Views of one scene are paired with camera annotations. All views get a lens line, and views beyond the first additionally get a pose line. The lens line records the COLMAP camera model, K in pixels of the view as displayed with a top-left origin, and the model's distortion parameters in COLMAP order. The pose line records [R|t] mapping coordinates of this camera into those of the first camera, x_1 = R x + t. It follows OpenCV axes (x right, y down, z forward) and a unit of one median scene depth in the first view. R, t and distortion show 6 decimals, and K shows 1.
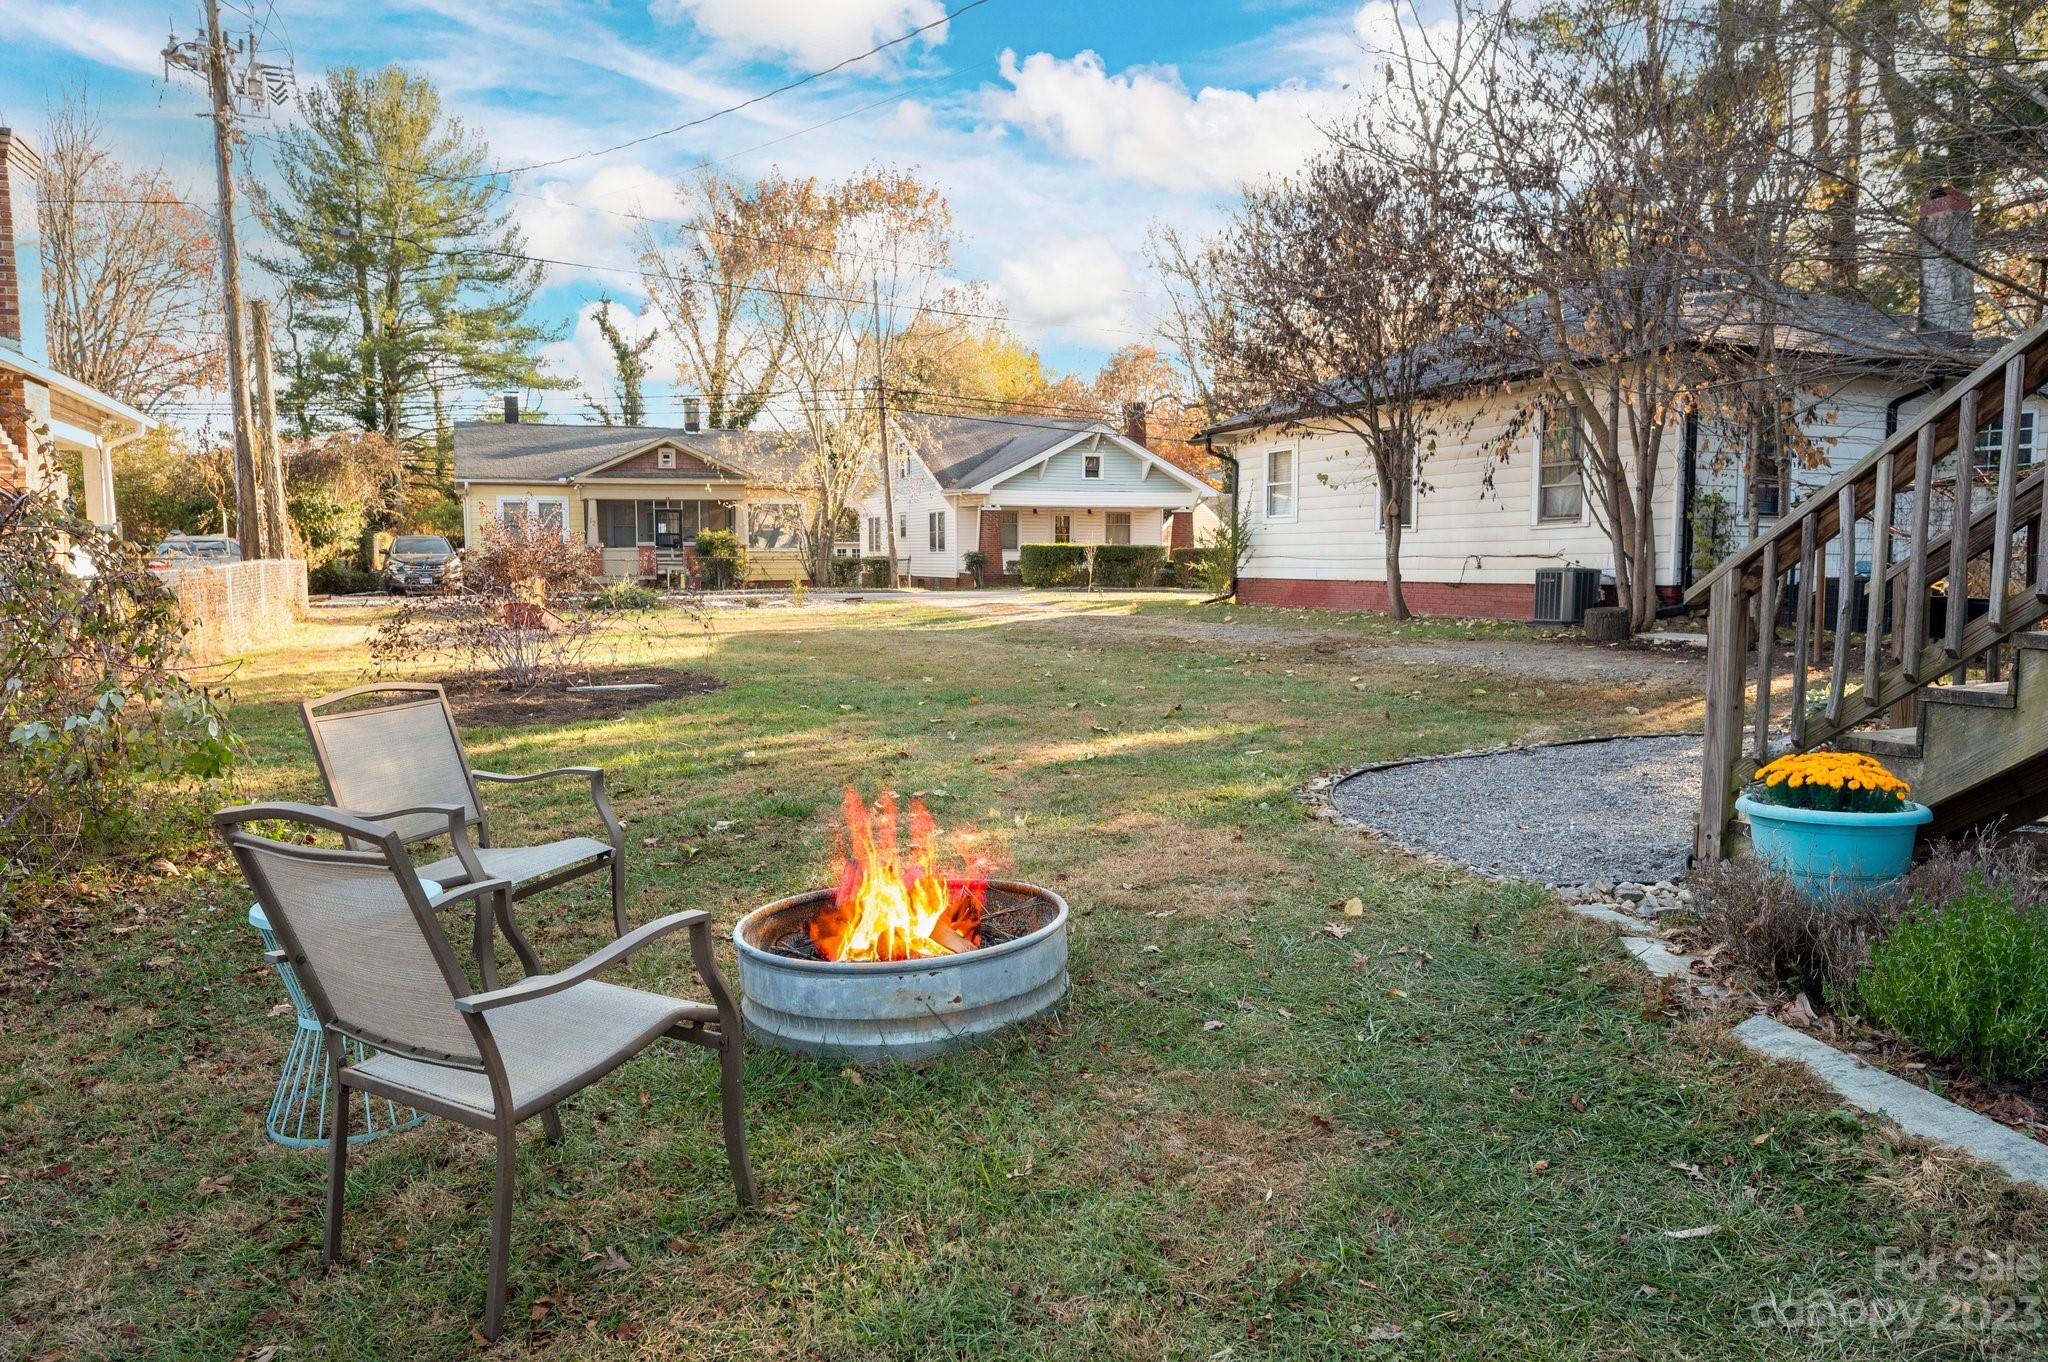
lens RADIAL K [[1141.5, 0, 1021.4], [0, 1141.5, 633.0], [0, 0, 1]] dist [0.034416, -0.000253]
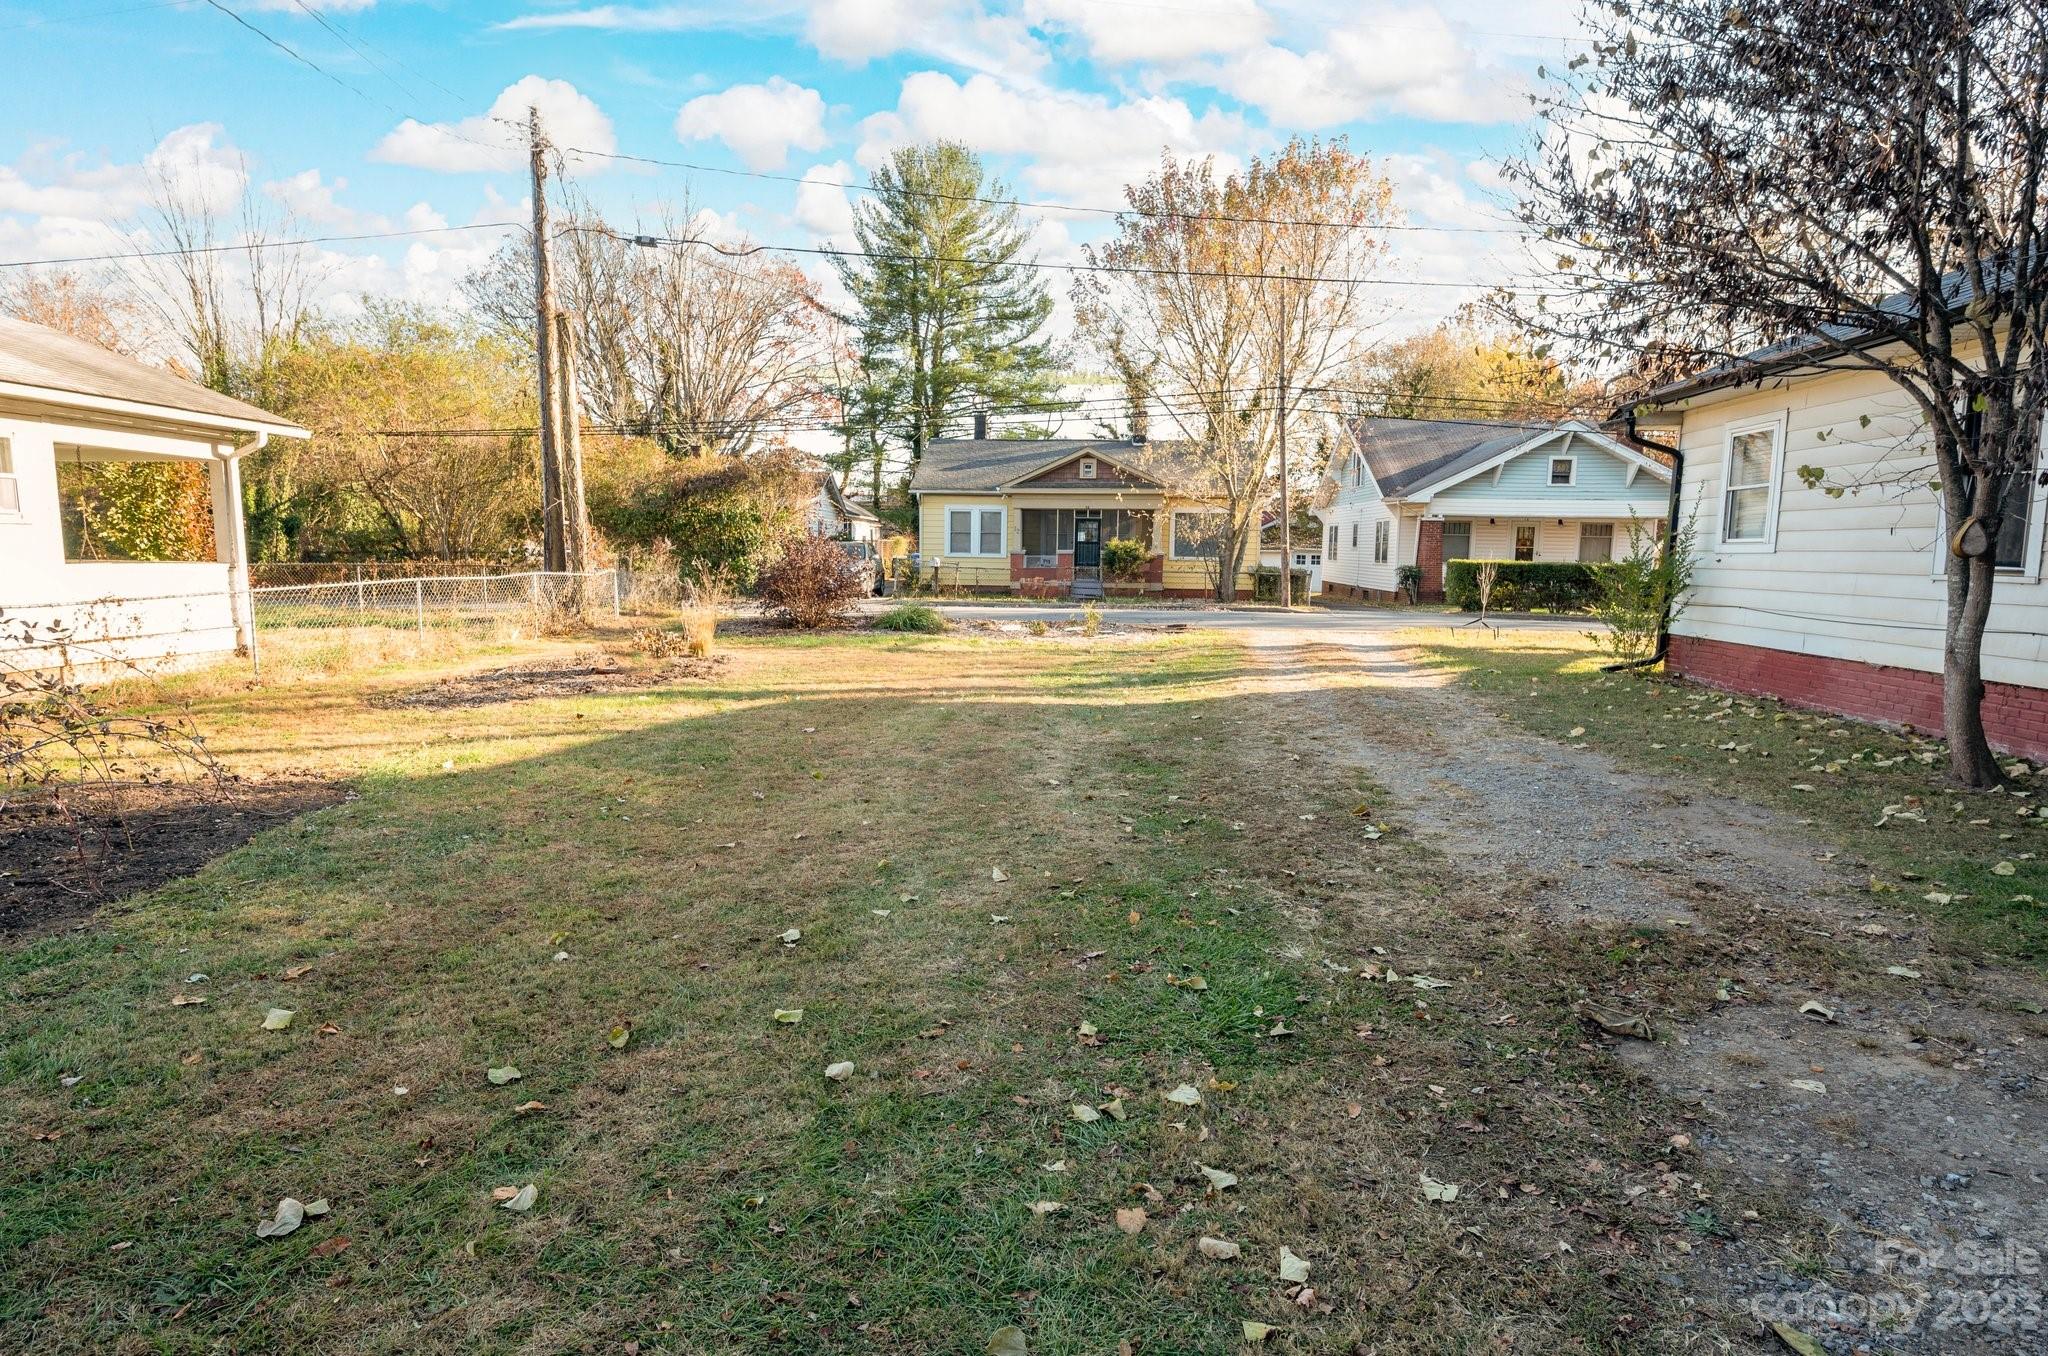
lens RADIAL K [[1058.7, 0, 1024.0], [0, 1058.7, 678.0], [0, 0, 1]] dist [0.002823, -0.000237]
pose [[0.910717, 0.067134, -0.407539, 0.035870], [-0.049484, 0.997330, 0.053710, -0.013129], [0.410056, -0.028748, 0.911607, 0.105651]]
